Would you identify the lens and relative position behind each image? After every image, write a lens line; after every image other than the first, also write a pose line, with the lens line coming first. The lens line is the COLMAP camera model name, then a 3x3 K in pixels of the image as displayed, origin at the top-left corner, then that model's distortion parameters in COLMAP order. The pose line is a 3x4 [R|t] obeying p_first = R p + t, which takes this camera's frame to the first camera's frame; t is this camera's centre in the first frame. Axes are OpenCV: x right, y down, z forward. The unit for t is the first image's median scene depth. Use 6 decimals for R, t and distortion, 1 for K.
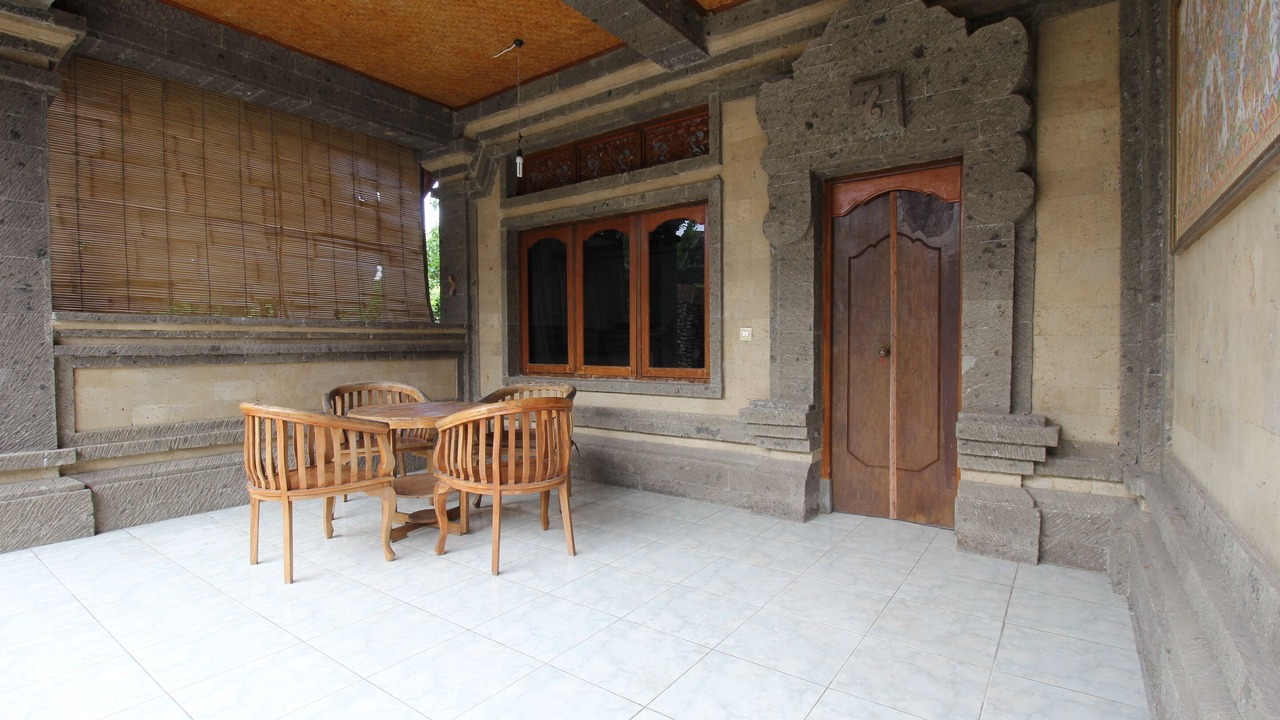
lens RADIAL K [[598.3, 0, 641.6], [0, 598.3, 362.7], [0, 0, 1]] dist [-0.001061, -0.009418]
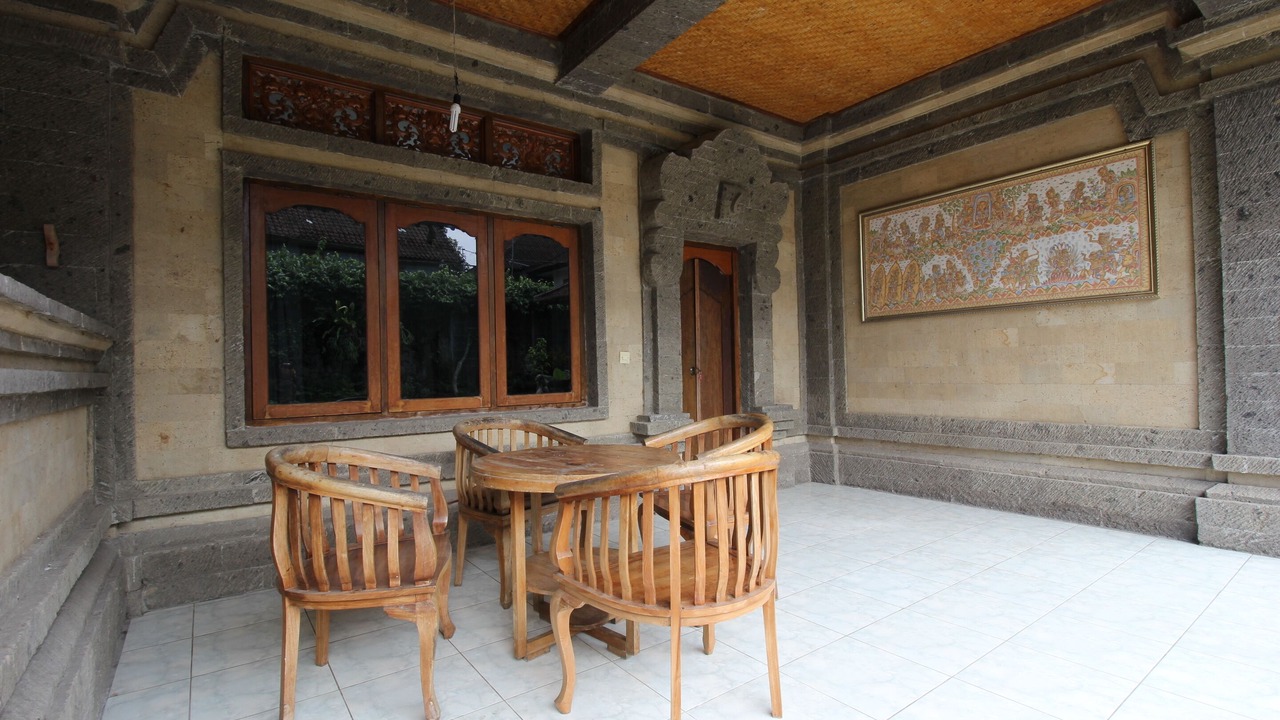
lens RADIAL K [[598.3, 0, 649.7], [0, 598.3, 363.2], [0, 0, 1]] dist [-0.001061, -0.009418]
pose [[0.296991, 0.007006, 0.954855, -0.917032], [0.049117, 0.998537, -0.022604, -0.010821], [-0.953616, 0.053613, 0.296212, 0.661381]]
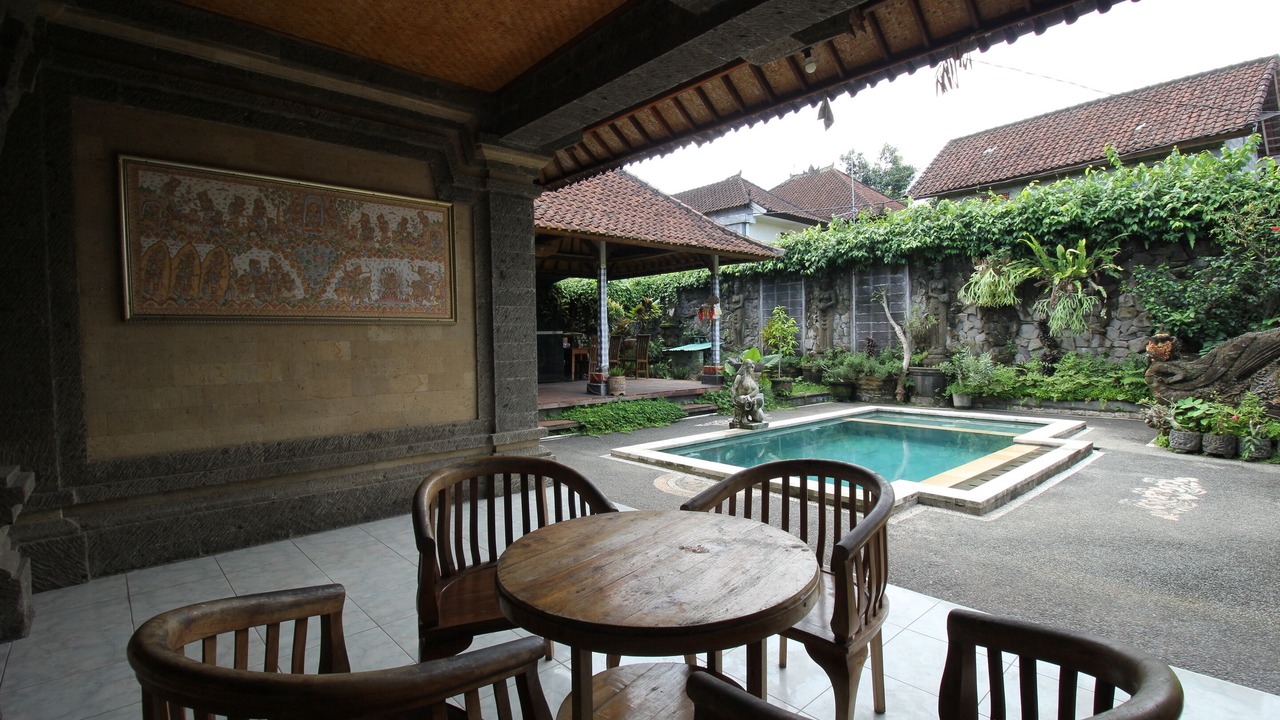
lens RADIAL K [[598.3, 0, 642.7], [0, 598.3, 362.2], [0, 0, 1]] dist [-0.001061, -0.009418]
pose [[-0.981319, 0.008499, 0.192198, -0.405757], [0.021598, 0.997575, 0.066165, -0.091341], [-0.191170, 0.069080, -0.979123, 1.331340]]
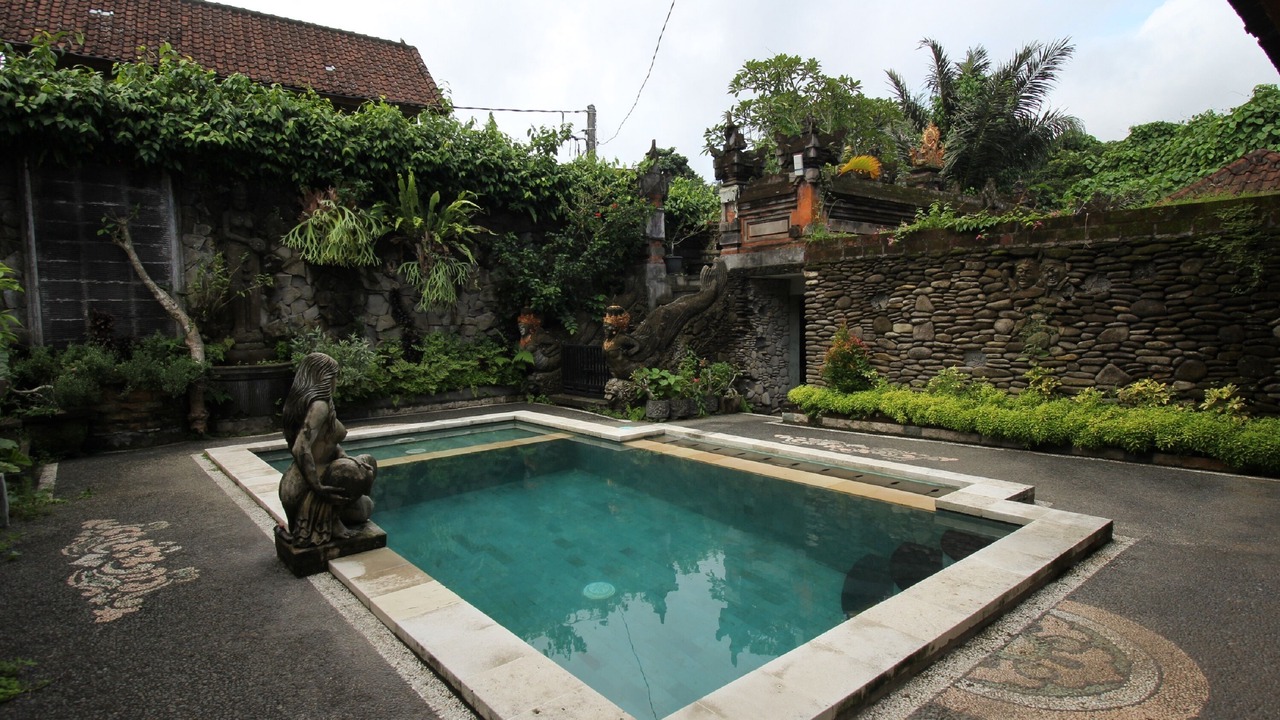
lens RADIAL K [[683.4, 0, 647.7], [0, 683.4, 361.6], [0, 0, 1]] dist [0.001014, -0.006488]
pose [[-0.217464, 0.070843, -0.973494, 0.475324], [-0.011585, 0.997105, 0.075149, 0.002352], [0.976000, 0.027620, -0.216014, -0.485623]]
